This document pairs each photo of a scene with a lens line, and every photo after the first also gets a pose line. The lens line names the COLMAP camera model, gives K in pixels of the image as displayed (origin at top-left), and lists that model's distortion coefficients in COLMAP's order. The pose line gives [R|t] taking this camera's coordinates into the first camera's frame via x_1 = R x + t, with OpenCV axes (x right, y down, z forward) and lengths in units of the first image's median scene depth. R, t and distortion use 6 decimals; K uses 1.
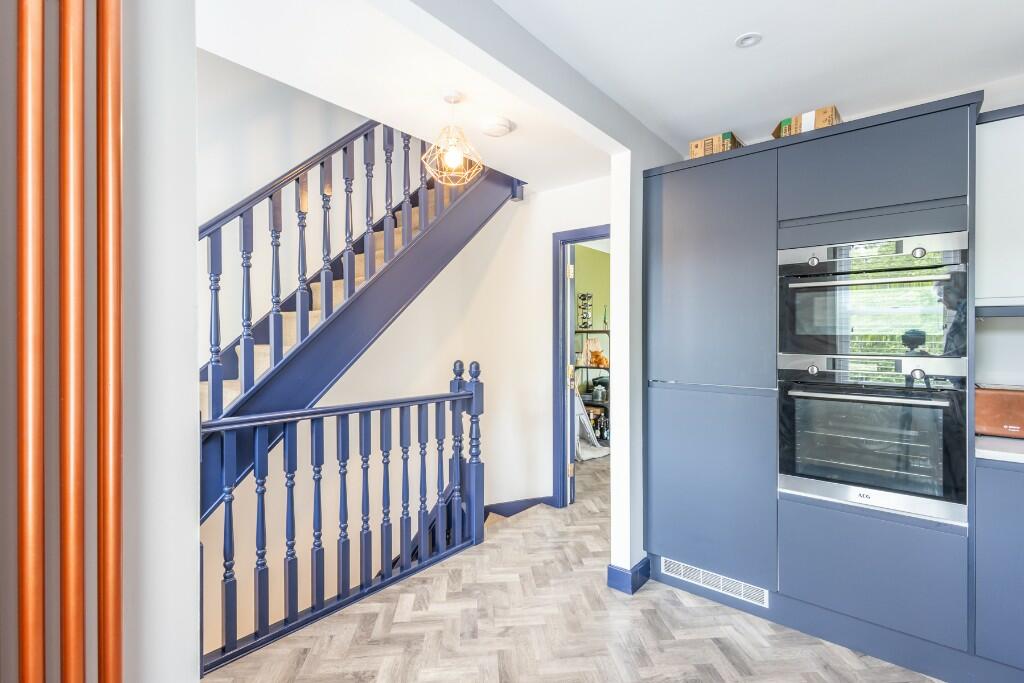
lens RADIAL K [[465.3, 0, 509.0], [0, 465.3, 337.1], [0, 0, 1]] dist [0.001277, -0.000715]
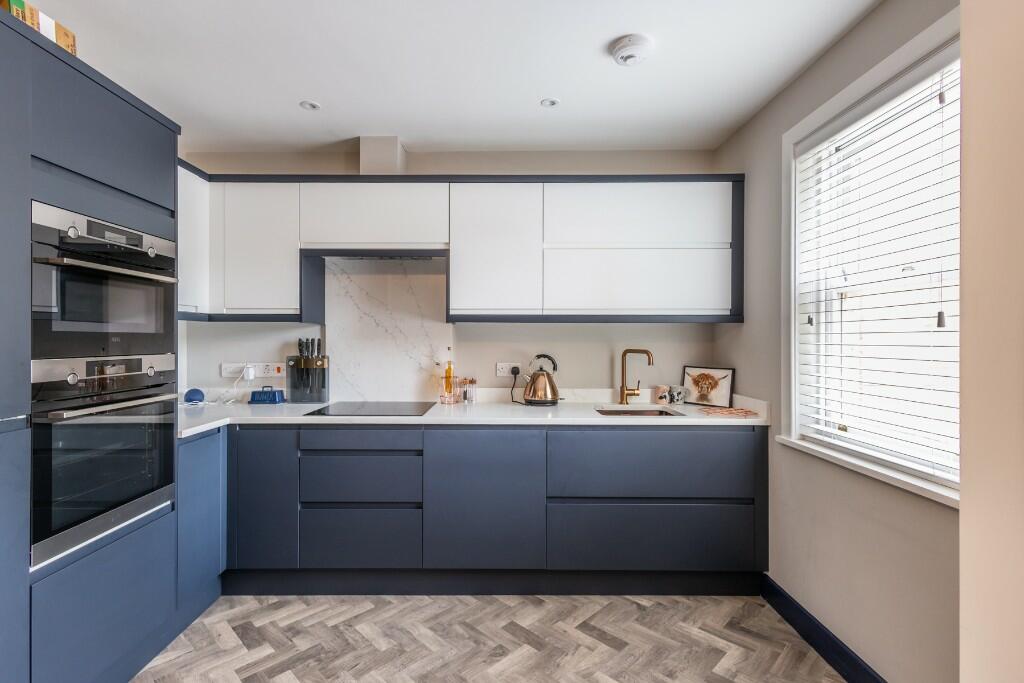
lens RADIAL K [[476.8, 0, 499.0], [0, 476.8, 337.6], [0, 0, 1]] dist [0.001362, -0.000371]
pose [[-0.641959, -0.000521, 0.766738, -0.299230], [-0.000556, 1.000000, 0.000213, 0.003367], [-0.766738, -0.000289, -0.641960, 0.807683]]
